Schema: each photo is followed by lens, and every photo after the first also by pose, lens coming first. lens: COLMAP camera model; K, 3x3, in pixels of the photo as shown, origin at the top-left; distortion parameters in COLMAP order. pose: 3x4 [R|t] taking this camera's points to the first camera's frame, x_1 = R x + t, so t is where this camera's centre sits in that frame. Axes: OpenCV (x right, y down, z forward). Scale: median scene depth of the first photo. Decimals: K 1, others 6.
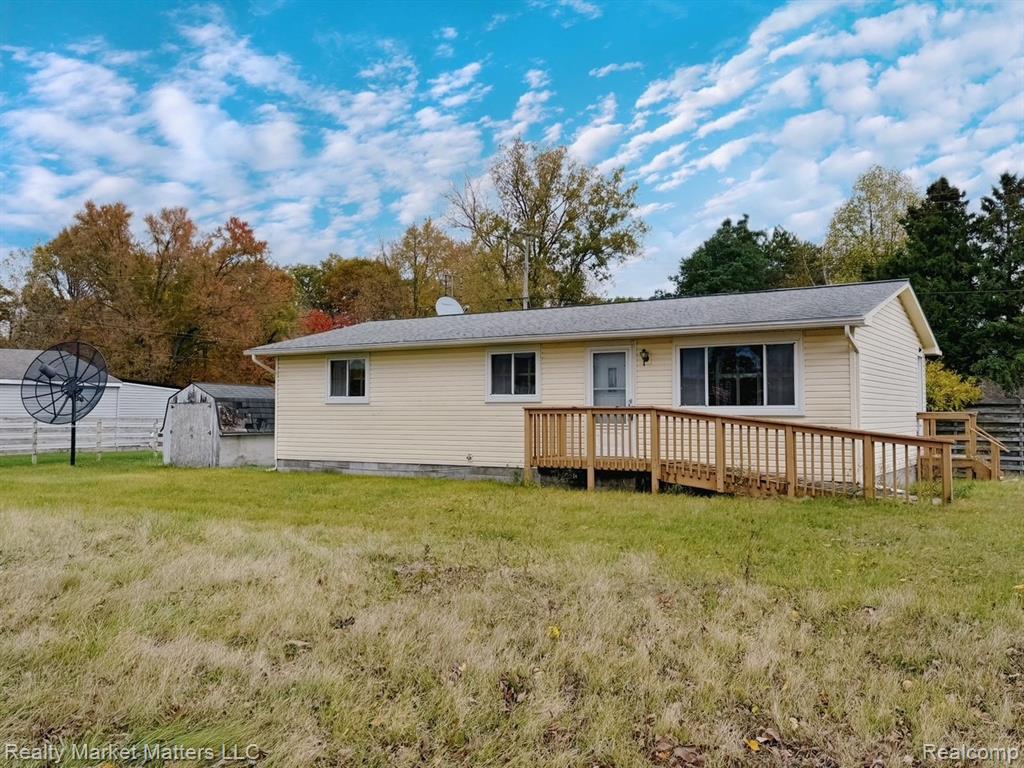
lens RADIAL K [[411.1, 0, 512.0], [0, 411.1, 384.0], [0, 0, 1]] dist [0.001387, 0.000052]
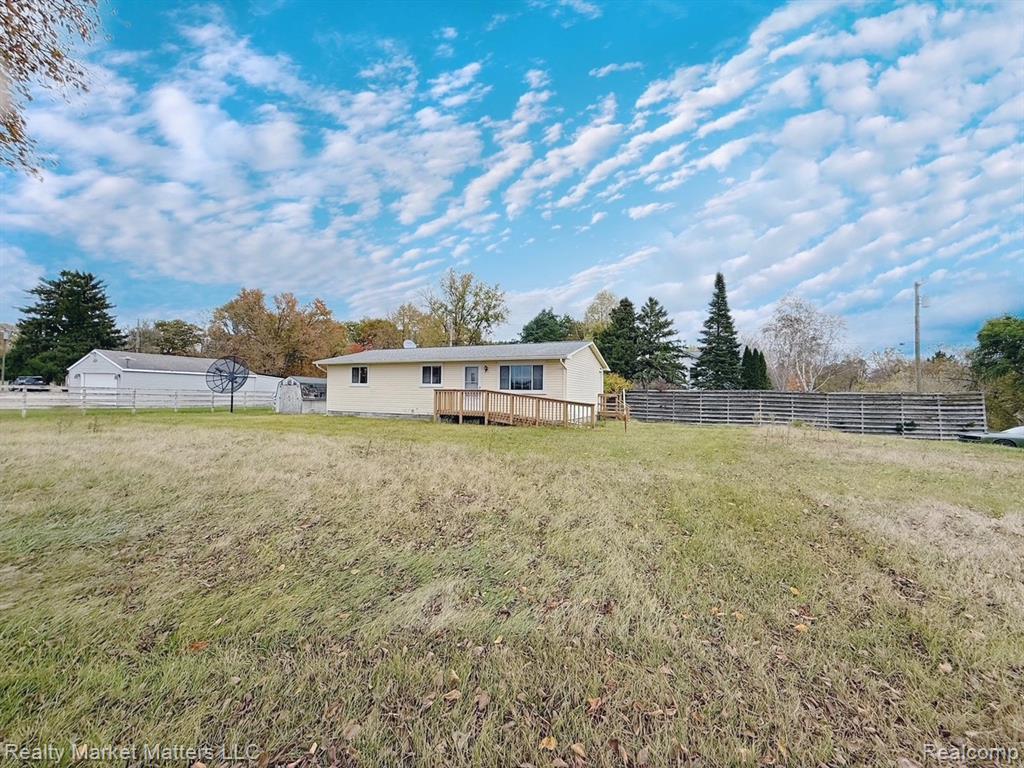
lens RADIAL K [[411.1, 0, 512.0], [0, 411.1, 384.0], [0, 0, 1]] dist [0.001387, 0.000052]
pose [[1.000000, -0.000001, -0.000003, 0.360064], [0.000001, 1.000000, 0.000001, 0.005088], [0.000003, -0.000001, 1.000000, -1.219438]]
